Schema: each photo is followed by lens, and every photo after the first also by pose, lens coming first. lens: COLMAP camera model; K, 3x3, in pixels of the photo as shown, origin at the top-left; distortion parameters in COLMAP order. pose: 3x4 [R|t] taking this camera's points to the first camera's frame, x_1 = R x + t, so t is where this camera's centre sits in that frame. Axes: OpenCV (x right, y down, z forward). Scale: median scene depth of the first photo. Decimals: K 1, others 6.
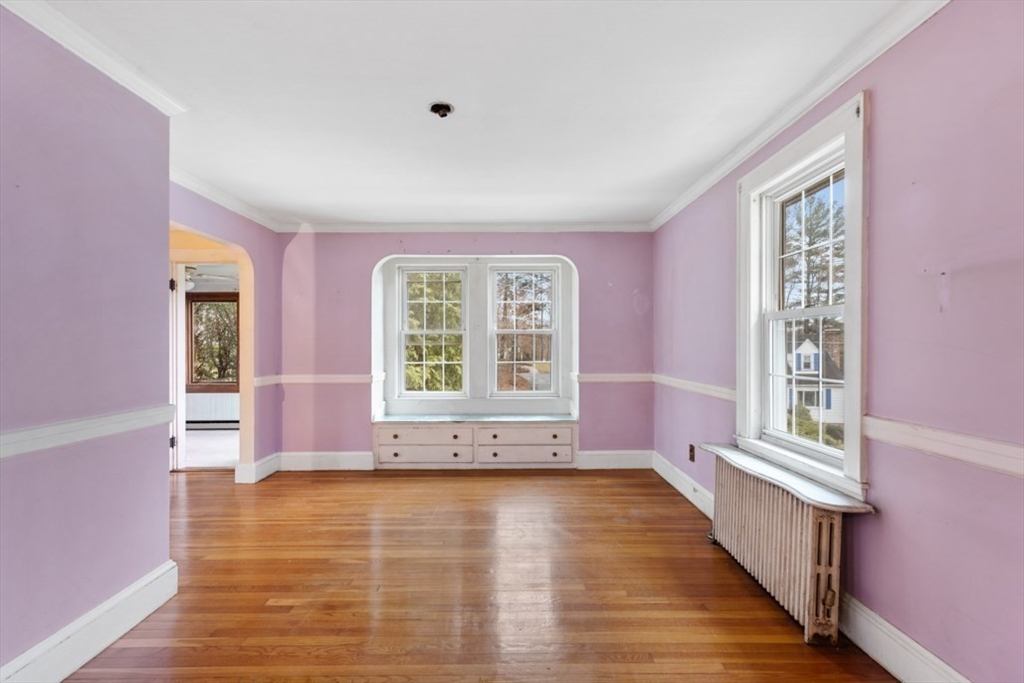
lens RADIAL K [[476.1, 0, 514.5], [0, 476.1, 344.2], [0, 0, 1]] dist [0.002288, 0.000271]
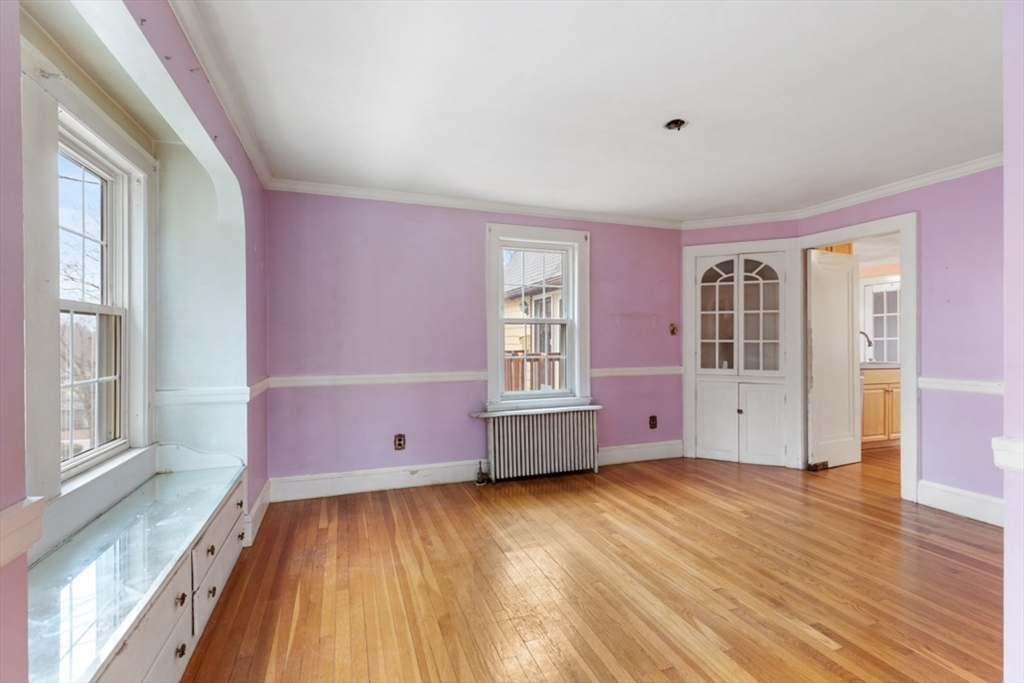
lens RADIAL K [[459.8, 0, 509.7], [0, 459.8, 341.9], [0, 0, 1]] dist [0.006676, 0.000537]
pose [[-0.337426, -0.005125, 0.941338, -1.014306], [0.001769, 0.999980, 0.006078, 0.001398], [-0.941351, 0.003716, -0.337410, 1.696287]]
